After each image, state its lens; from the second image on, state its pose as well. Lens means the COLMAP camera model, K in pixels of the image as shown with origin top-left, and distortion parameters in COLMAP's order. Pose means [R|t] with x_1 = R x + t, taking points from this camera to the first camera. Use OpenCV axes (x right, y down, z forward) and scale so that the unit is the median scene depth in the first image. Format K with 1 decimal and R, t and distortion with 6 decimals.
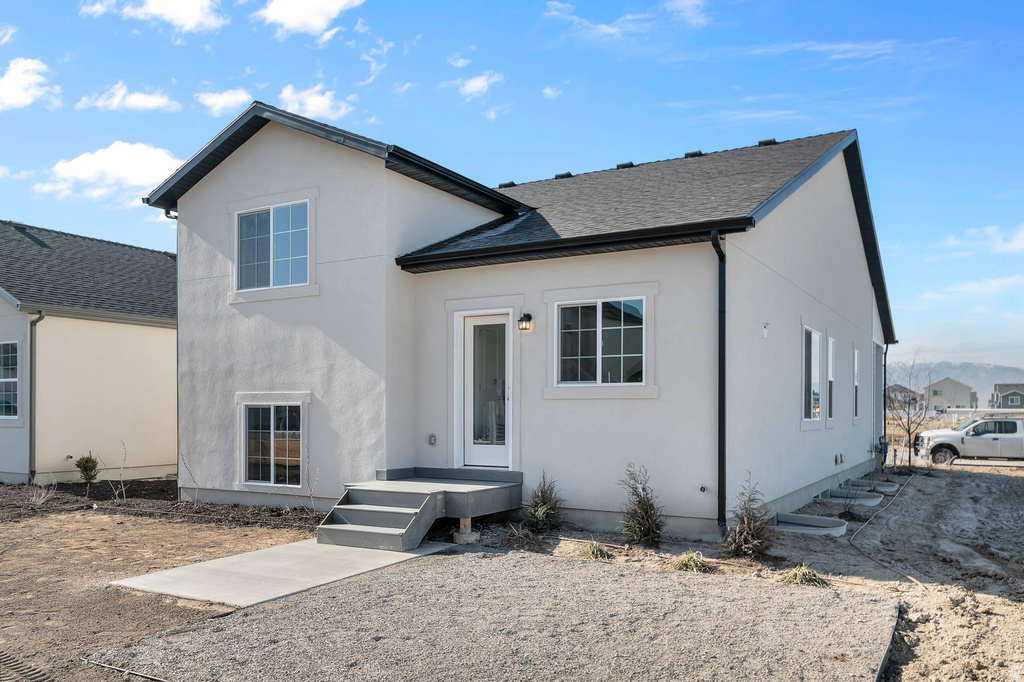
lens RADIAL K [[789.1, 0, 512.0], [0, 789.1, 341.0], [0, 0, 1]] dist [0.001608, -0.001055]
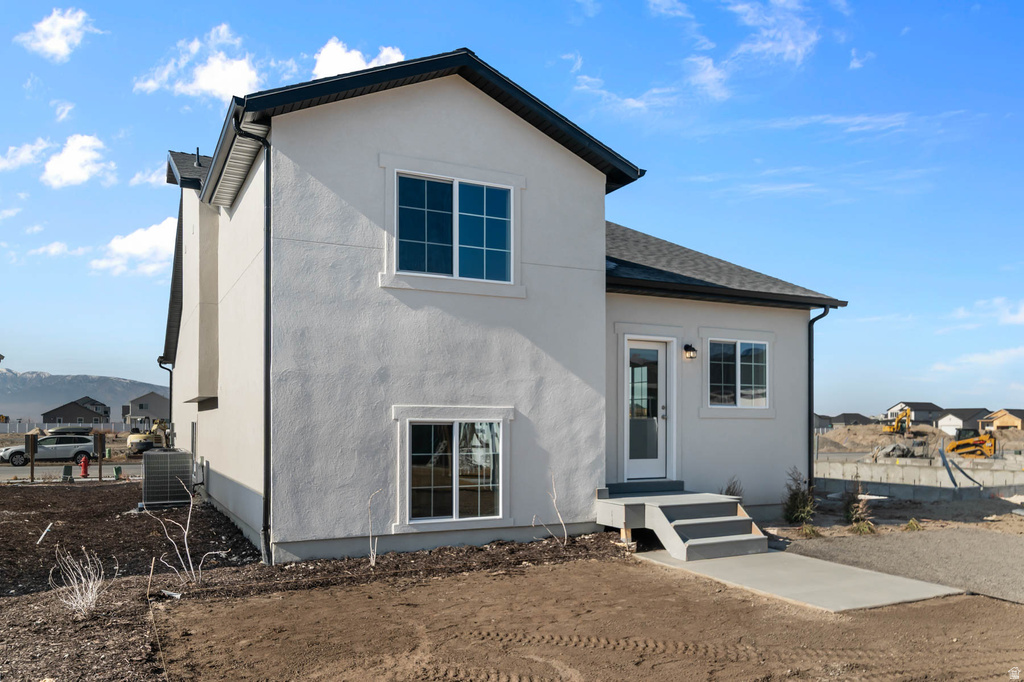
lens RADIAL K [[789.1, 0, 512.0], [0, 789.1, 341.0], [0, 0, 1]] dist [0.001608, -0.001055]
pose [[0.541871, 0.087953, 0.835847, -1.003732], [-0.074480, 0.995622, -0.056481, 0.041548], [-0.837155, -0.031649, 0.546050, 0.529572]]
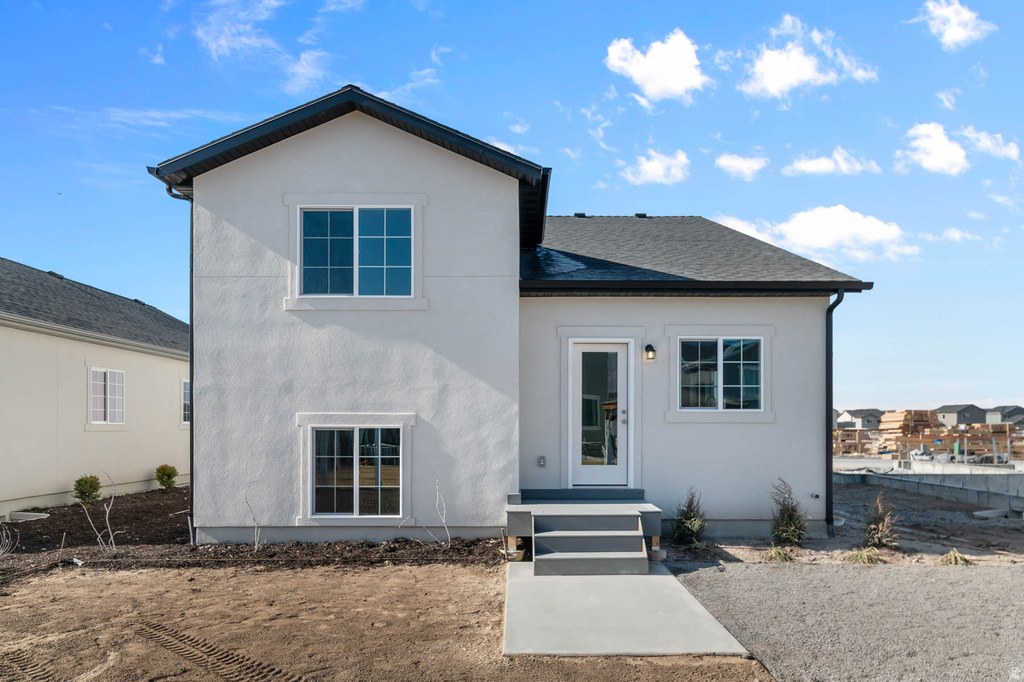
lens RADIAL K [[675.8, 0, 515.5], [0, 675.8, 360.1], [0, 0, 1]] dist [-0.000197, -0.000378]
pose [[0.860833, 0.046807, 0.506731, -0.563934], [-0.044714, 0.998867, -0.016306, 0.009597], [-0.506920, -0.008622, 0.861950, 0.257455]]
